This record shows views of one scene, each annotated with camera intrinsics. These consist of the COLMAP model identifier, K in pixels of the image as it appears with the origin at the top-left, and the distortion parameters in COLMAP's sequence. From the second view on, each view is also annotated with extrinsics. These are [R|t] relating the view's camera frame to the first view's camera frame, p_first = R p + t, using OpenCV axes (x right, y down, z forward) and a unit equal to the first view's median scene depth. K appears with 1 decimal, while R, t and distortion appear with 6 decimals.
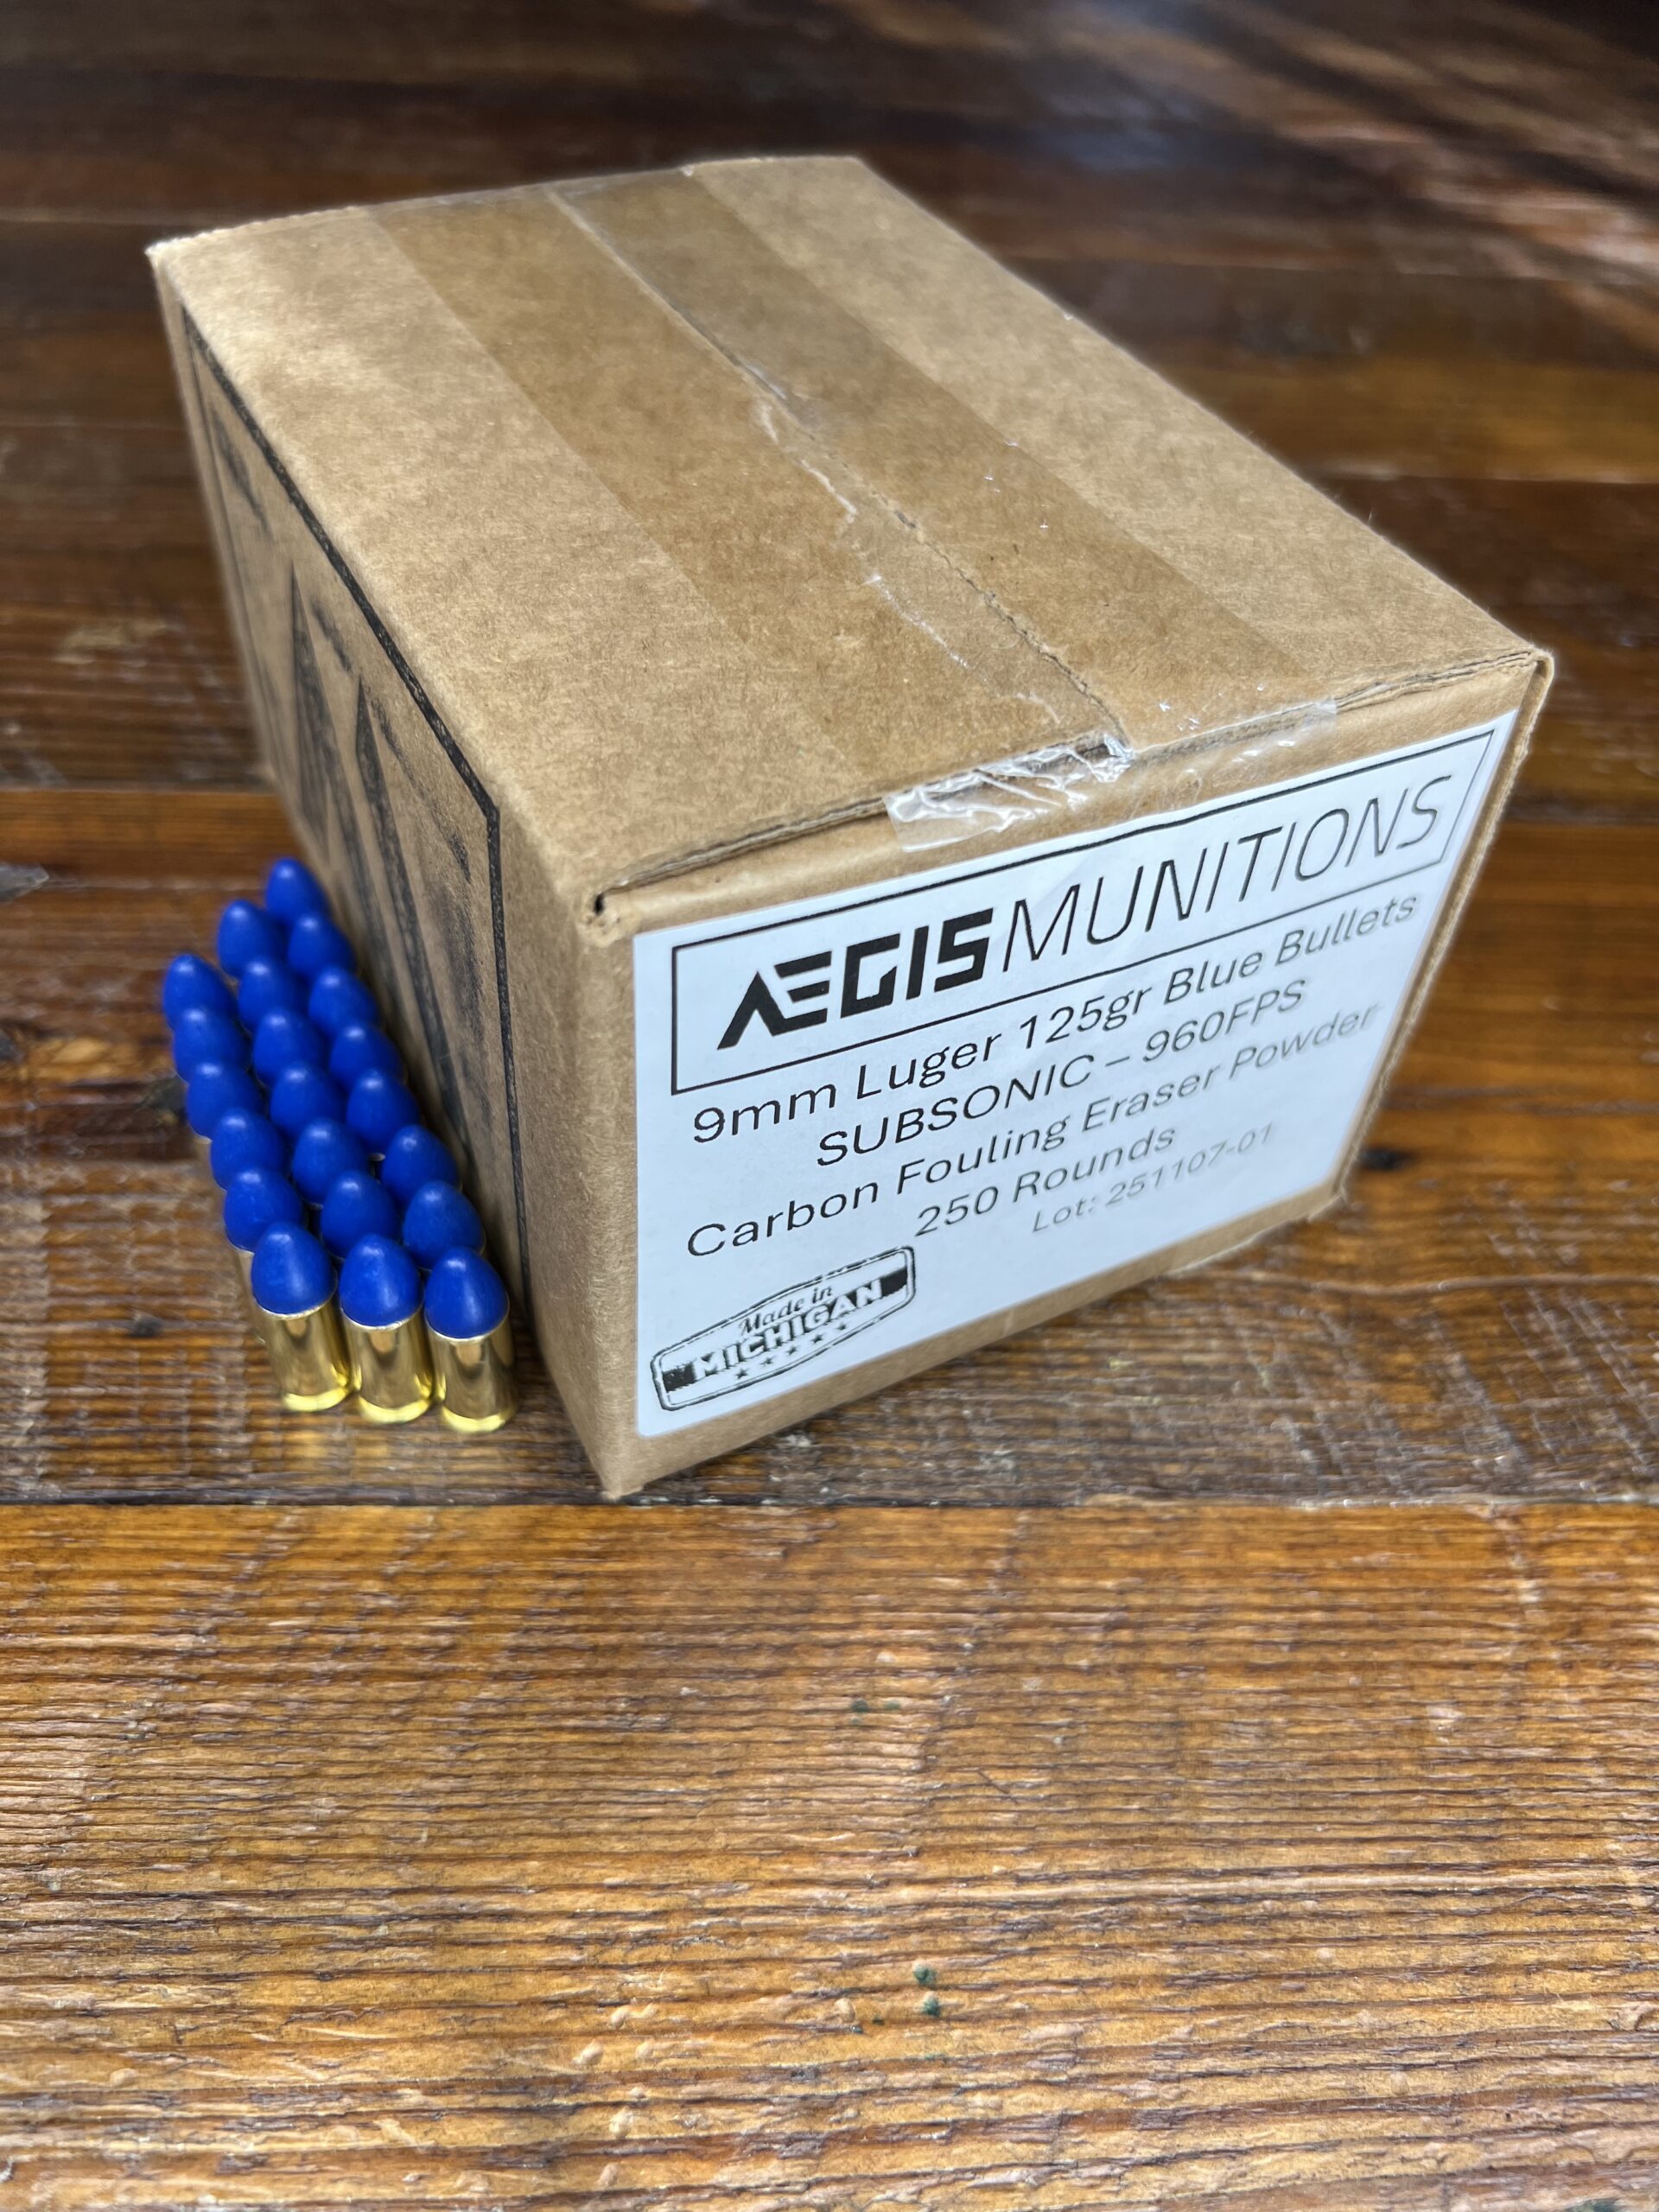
lens RADIAL K [[1758.4, 0, 823.4], [0, 1758.4, 1094.1], [0, 0, 1]] dist [-0.007698, -0.014778]
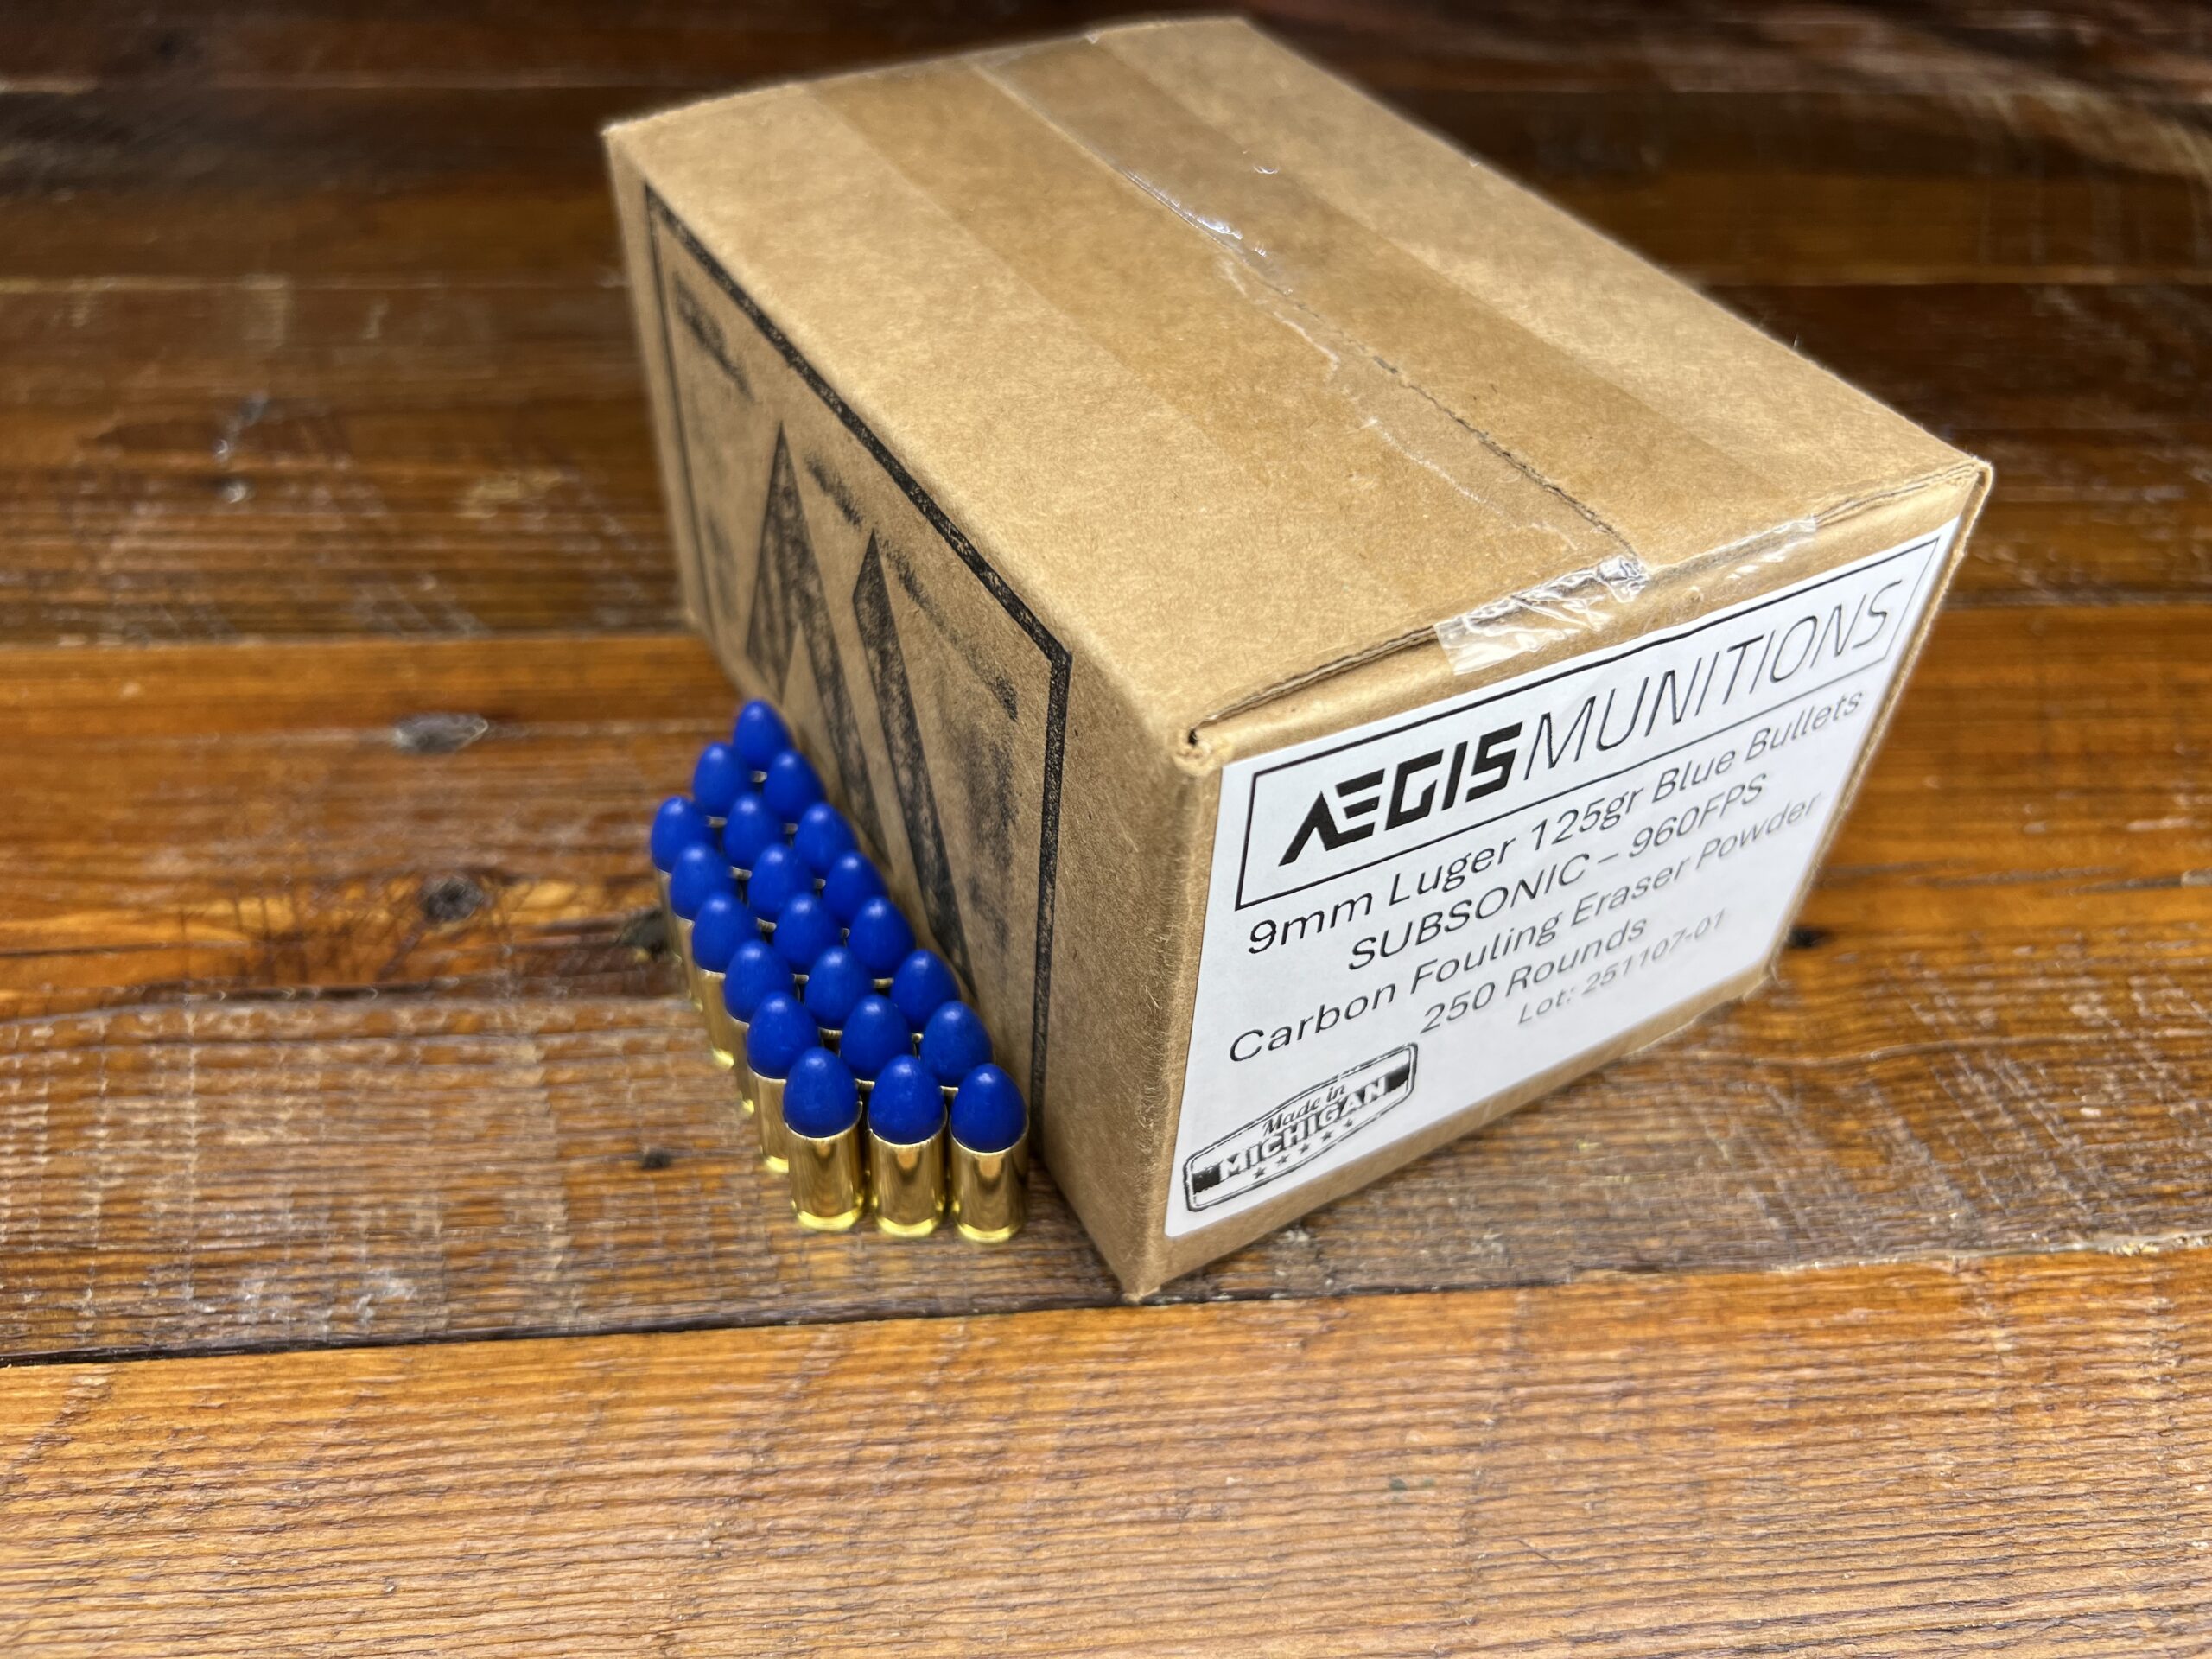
lens RADIAL K [[1758.7, 0, 1116.0], [0, 1758.7, 825.2], [0, 0, 1]] dist [-0.010999, -0.006407]
pose [[0.998397, -0.046677, 0.032008, -0.156928], [0.047949, 0.998041, -0.040194, -0.009767], [-0.030070, 0.041664, 0.998679, -0.054037]]
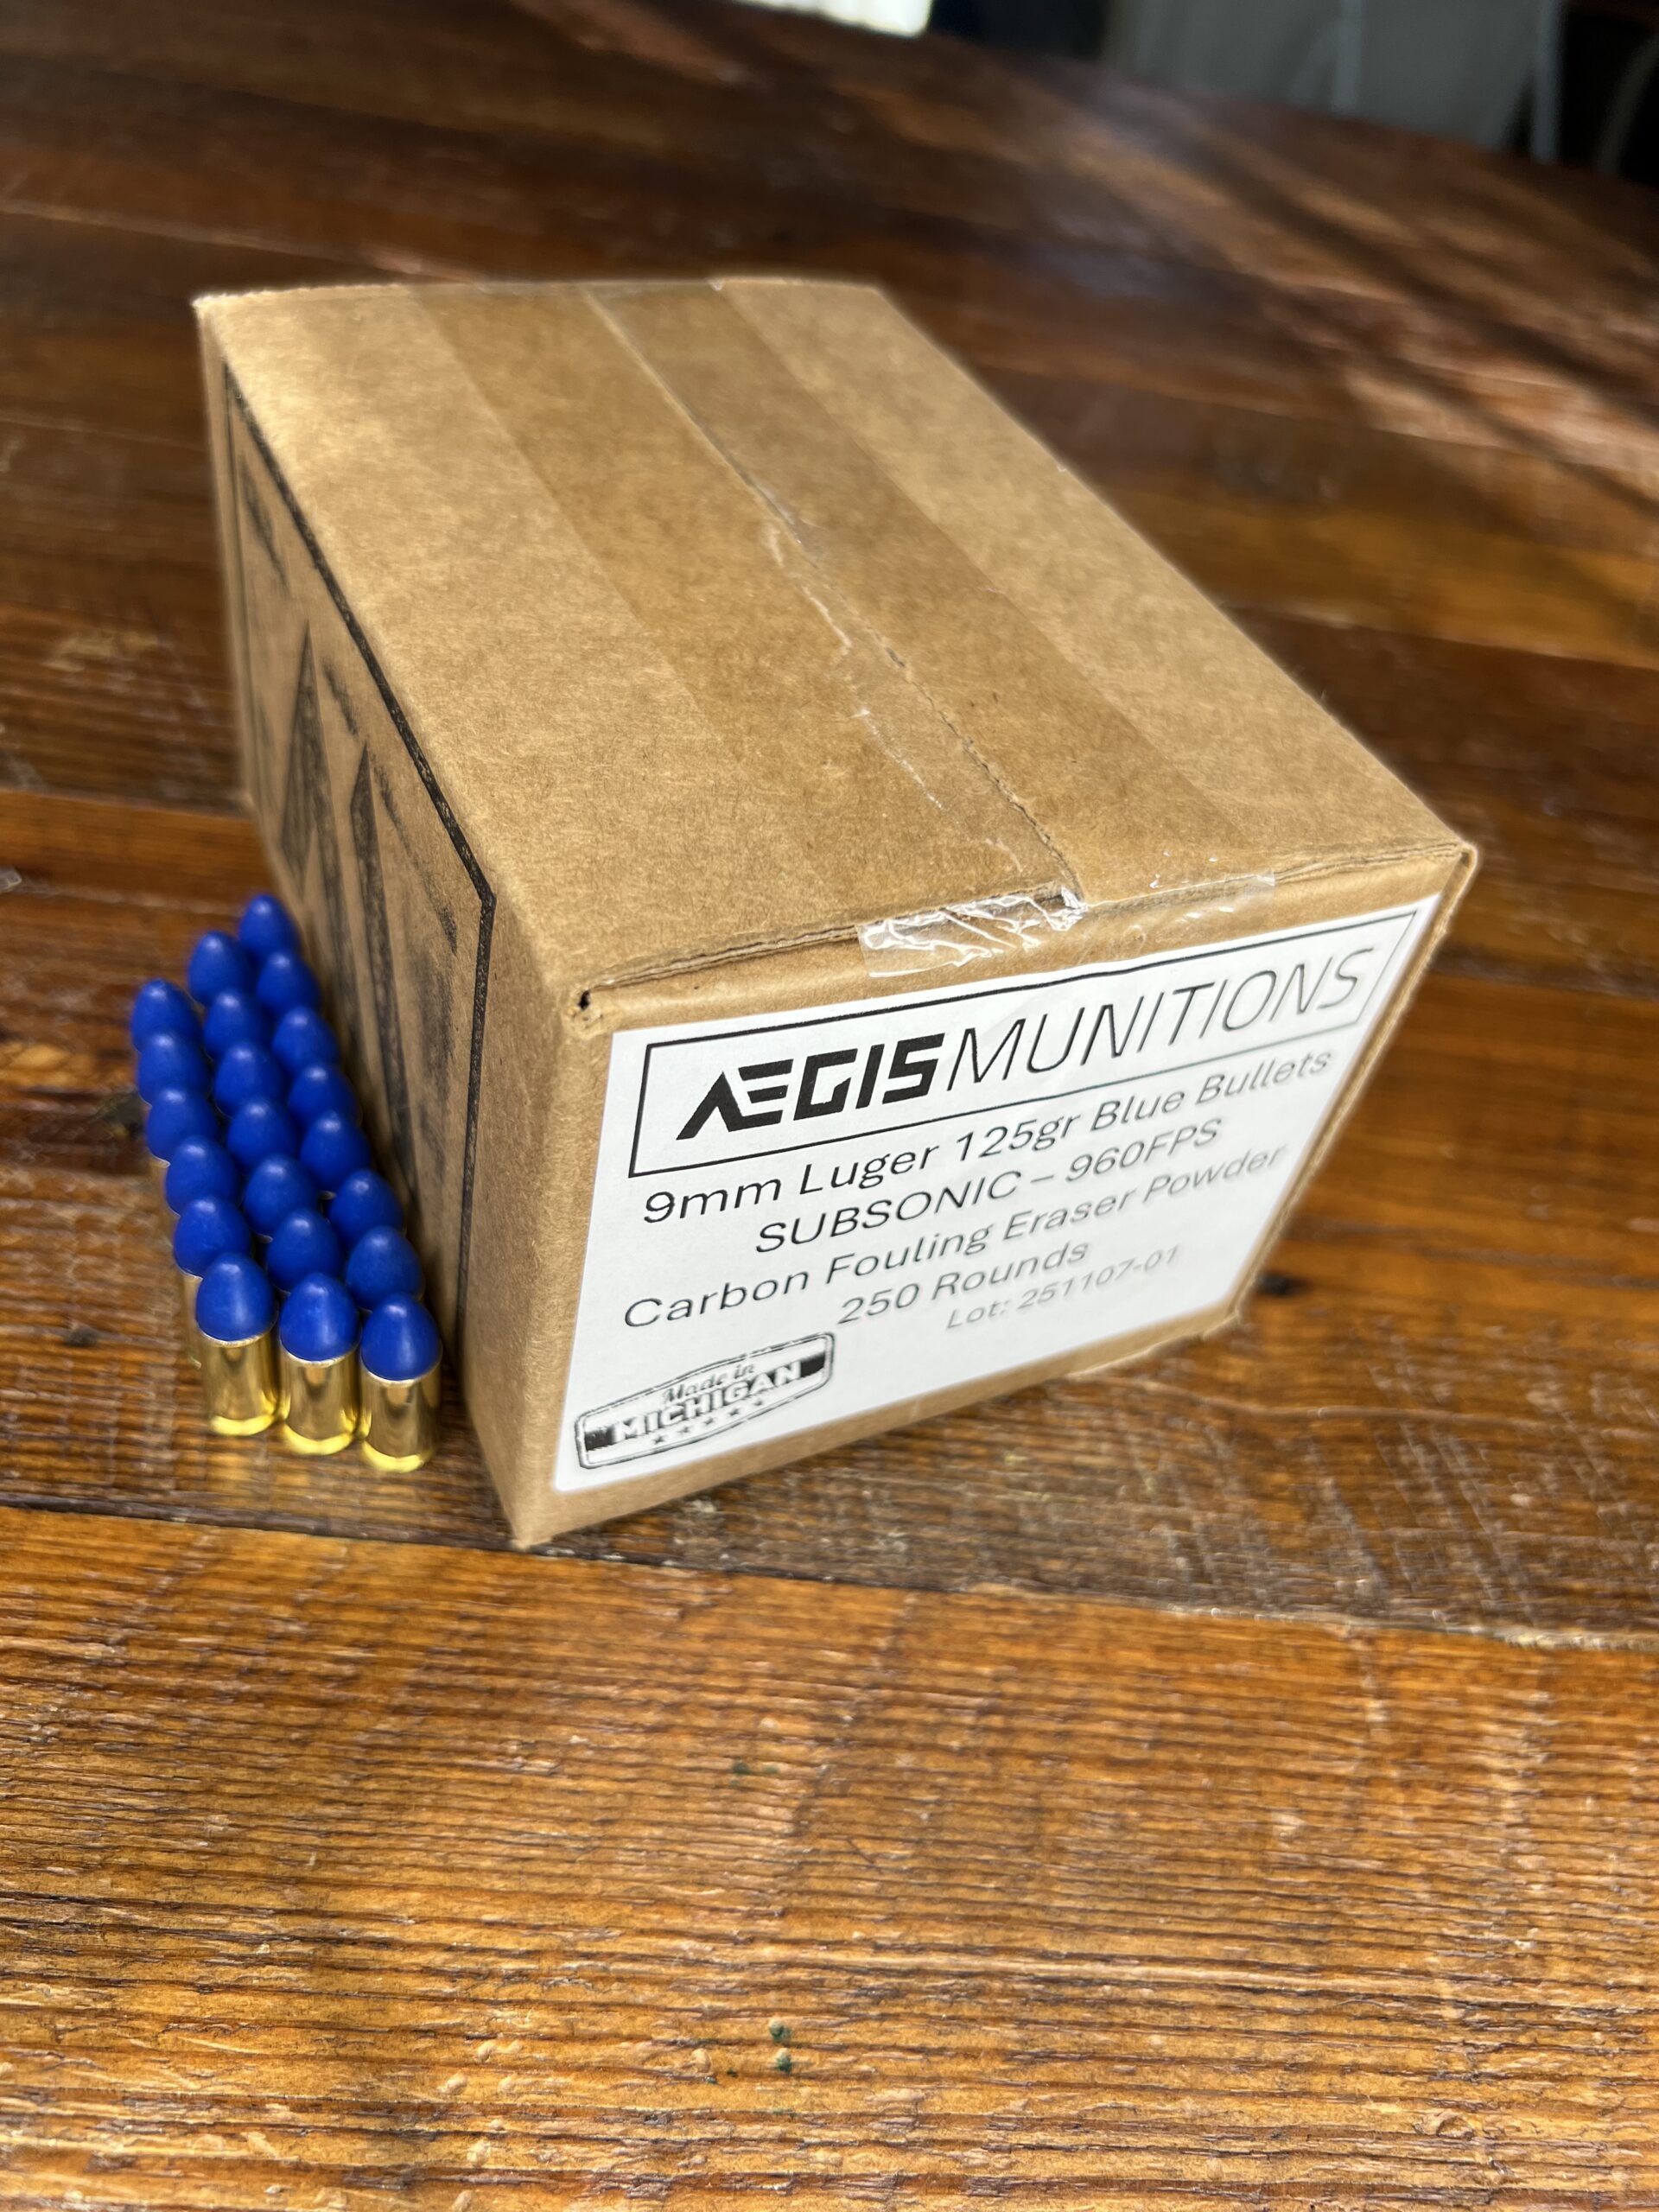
lens RADIAL K [[1758.7, 0, 820.2], [0, 1758.7, 1089.2], [0, 0, 1]] dist [-0.010999, -0.006407]
pose [[0.993712, 0.101355, 0.047571, -0.022148], [-0.099993, 0.994530, -0.030189, -0.026583], [-0.050370, 0.025242, 0.998412, -0.056390]]
